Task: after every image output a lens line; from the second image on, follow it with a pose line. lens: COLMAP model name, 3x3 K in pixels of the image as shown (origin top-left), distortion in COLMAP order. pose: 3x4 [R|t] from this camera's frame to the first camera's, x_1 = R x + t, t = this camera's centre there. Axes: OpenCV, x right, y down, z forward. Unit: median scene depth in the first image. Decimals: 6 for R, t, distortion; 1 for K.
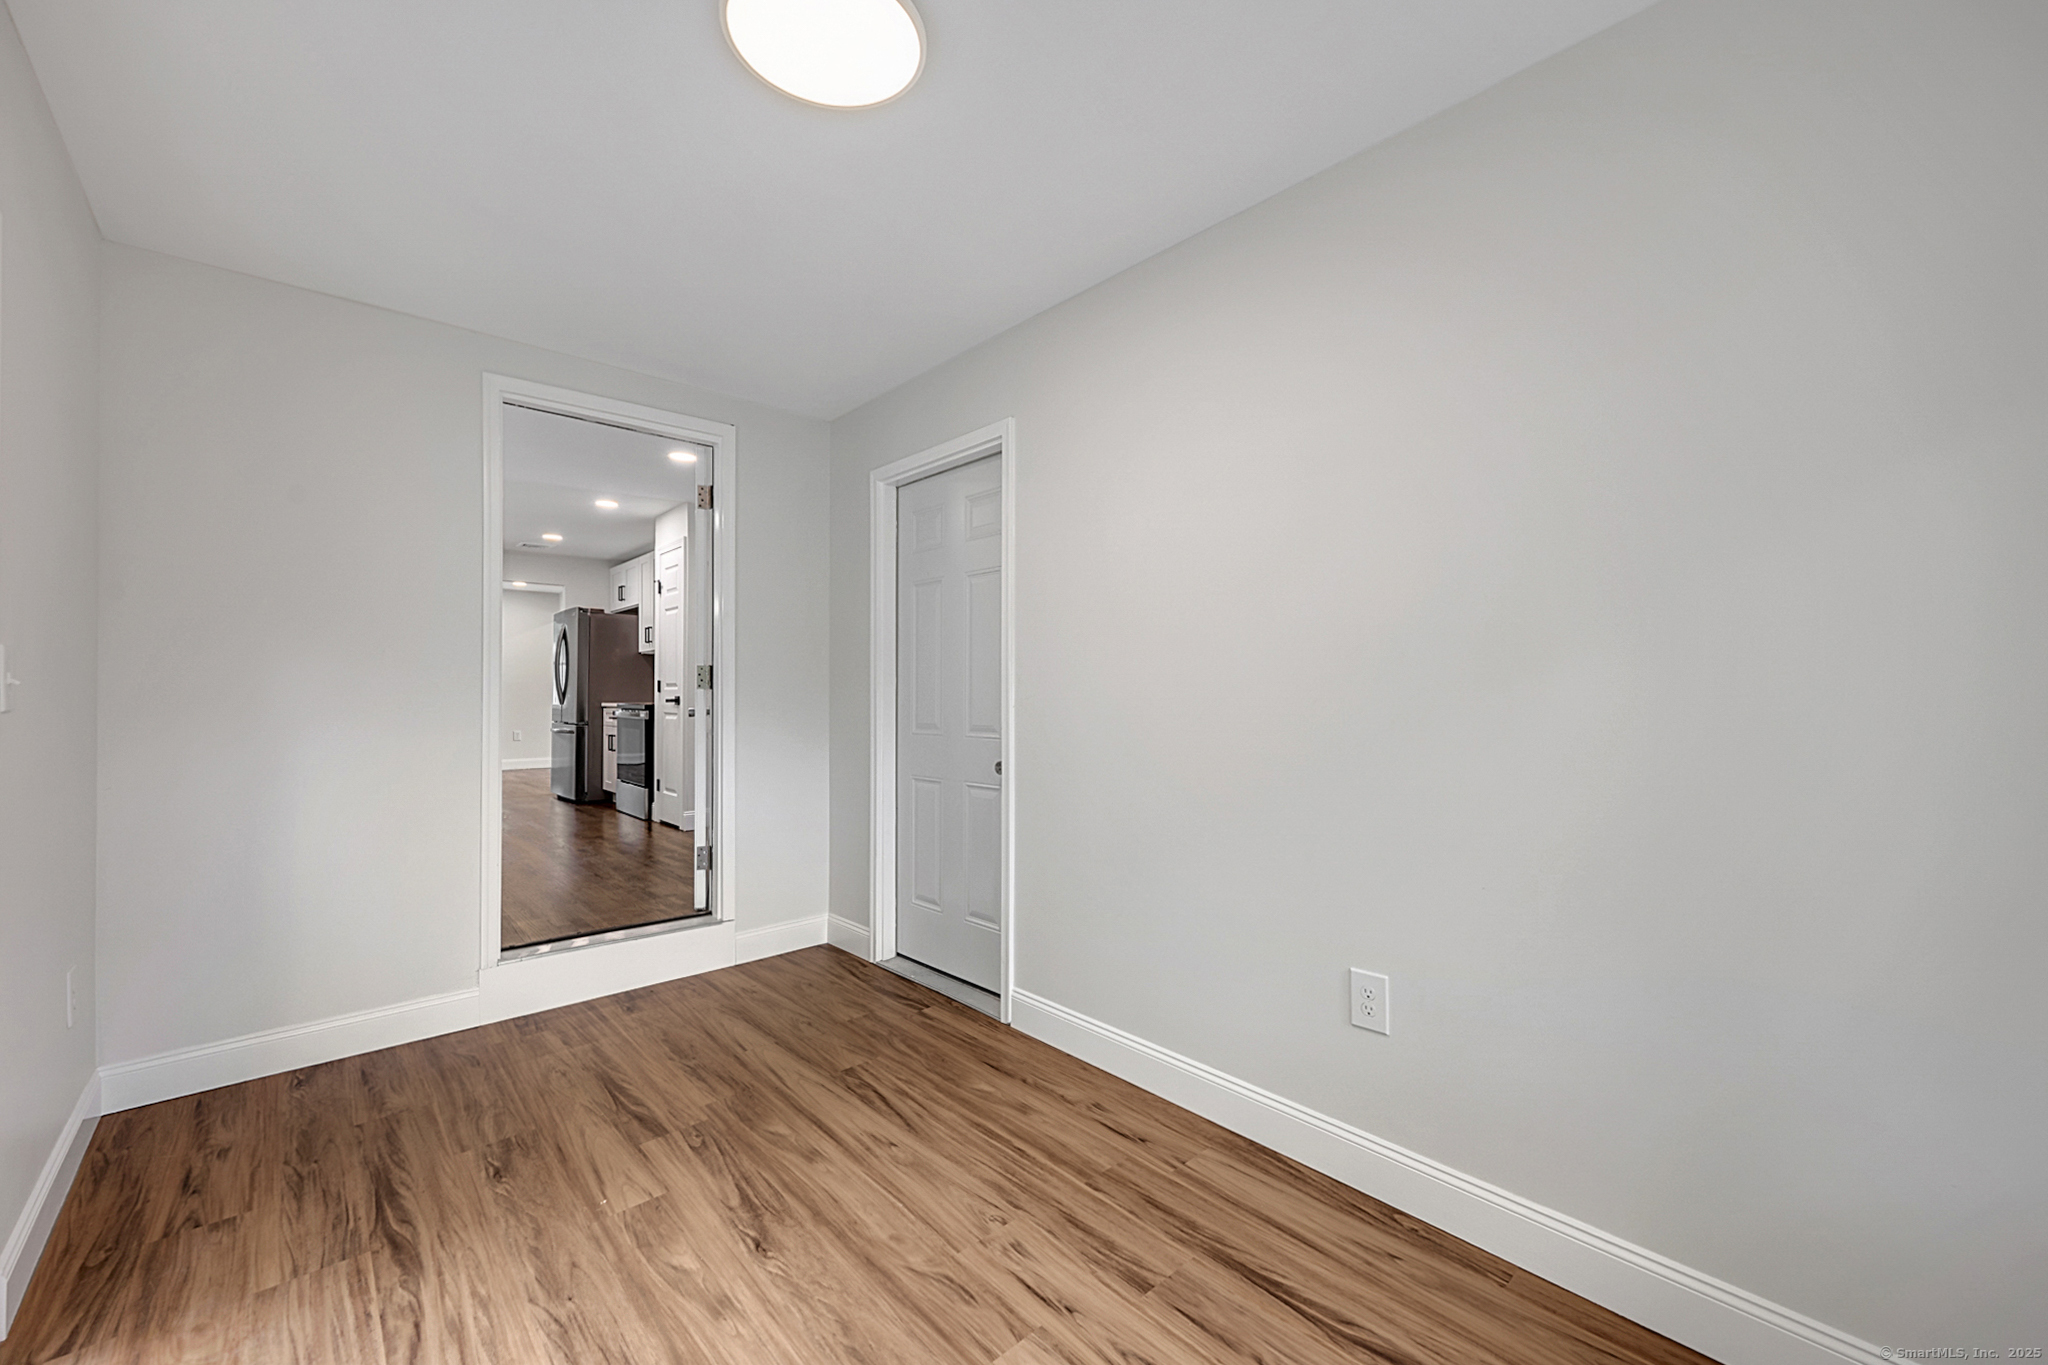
lens RADIAL K [[819.2, 0, 1025.8], [0, 819.2, 696.9], [0, 0, 1]] dist [-0.001021, 0.000049]
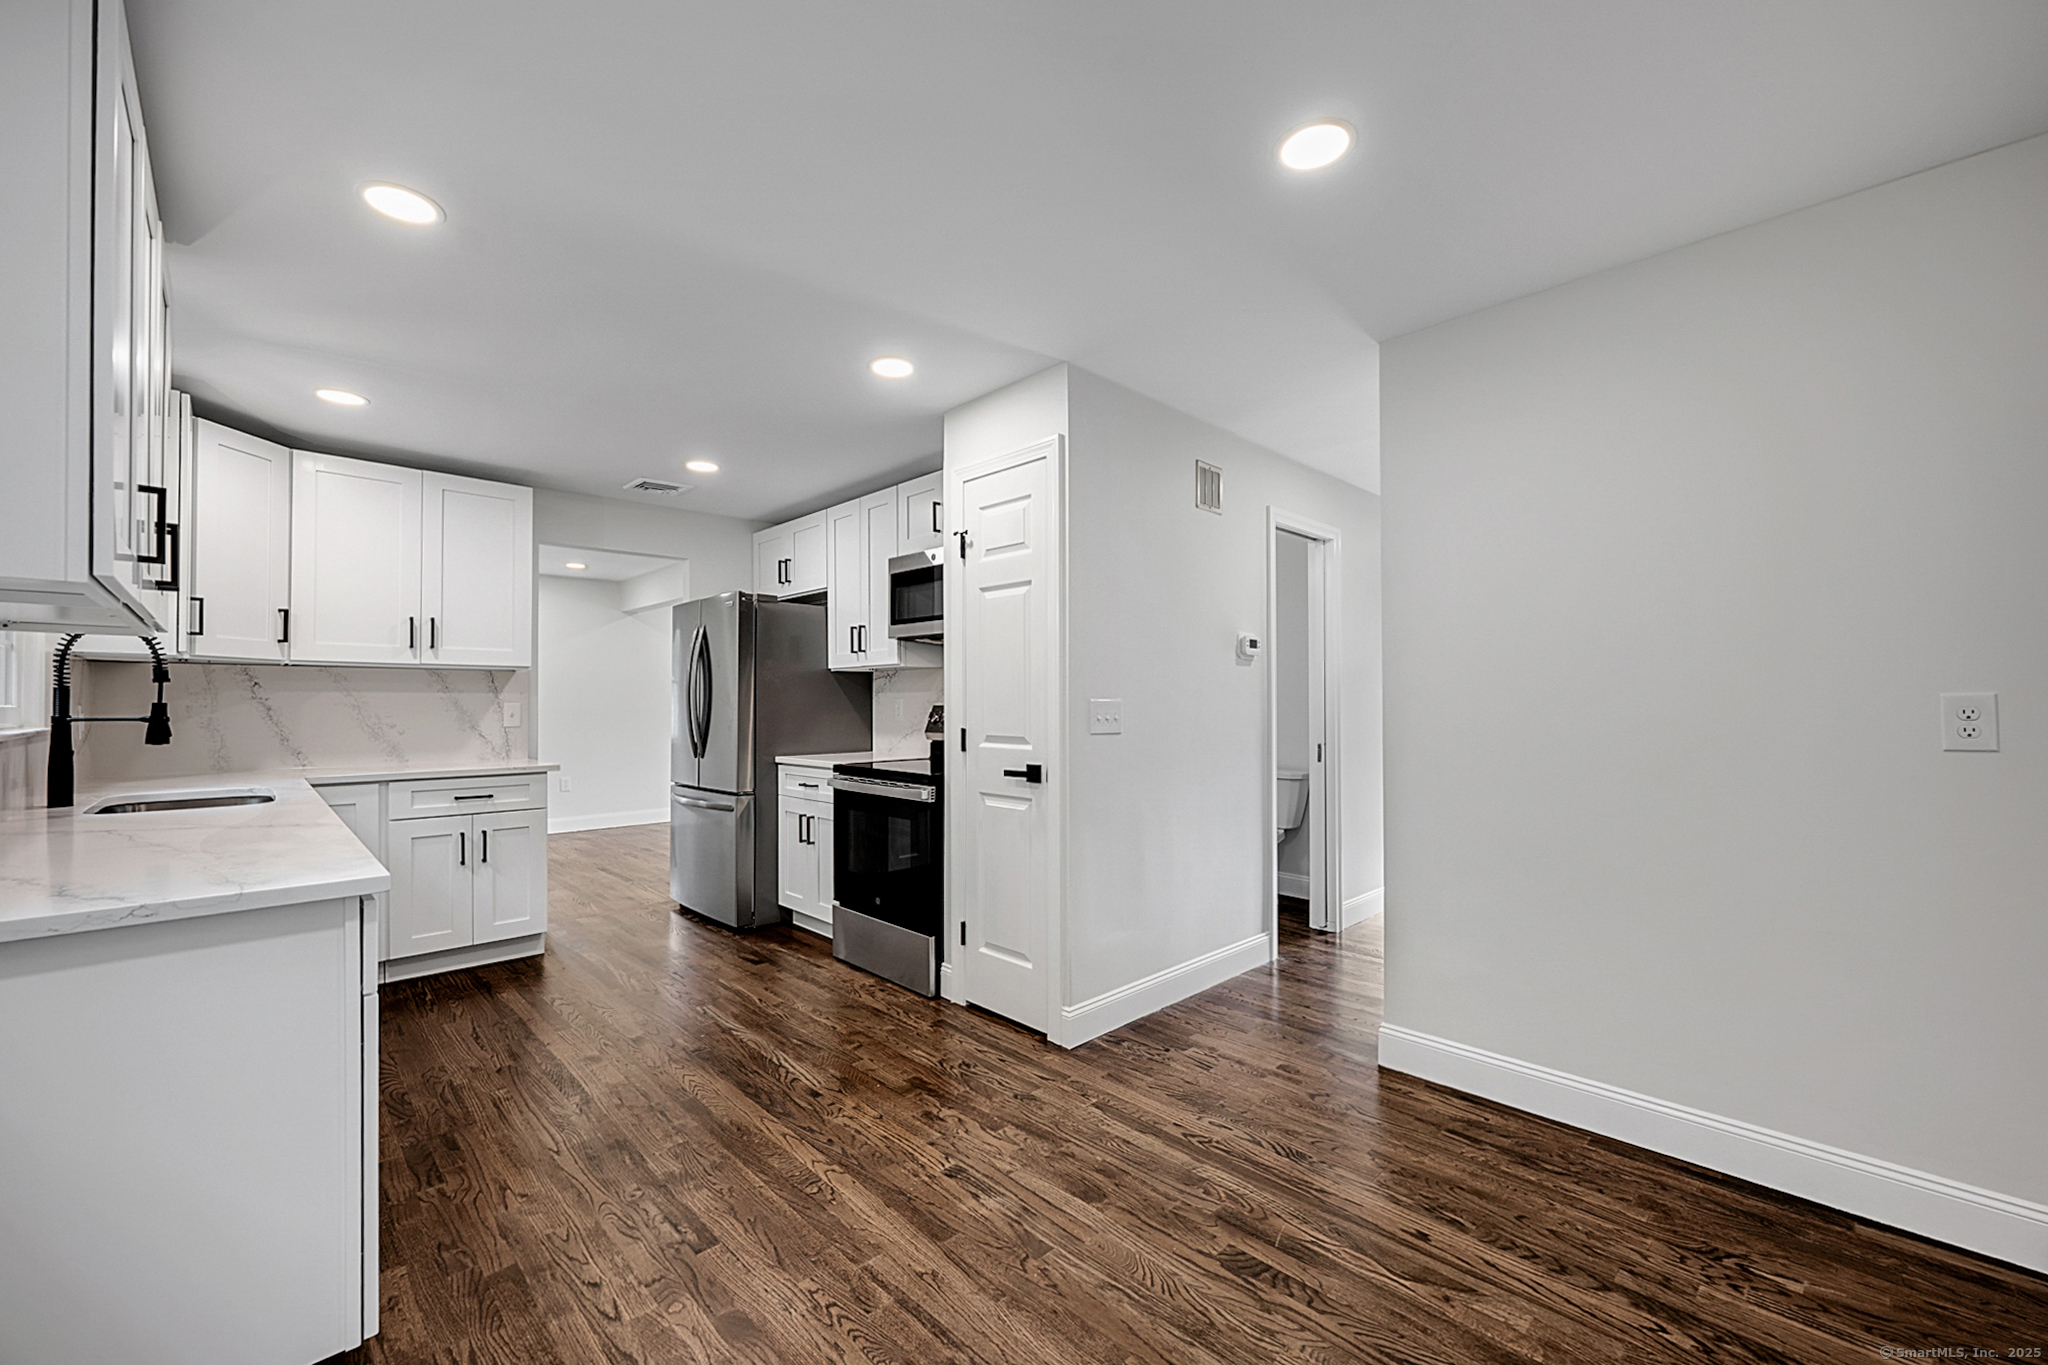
lens RADIAL K [[819.2, 0, 1025.8], [0, 819.2, 696.9], [0, 0, 1]] dist [-0.001021, 0.000049]
pose [[0.999353, -0.005622, 0.035520, -0.361125], [0.005763, 0.999976, -0.003882, -0.031813], [-0.035497, 0.004084, 0.999361, 0.413765]]
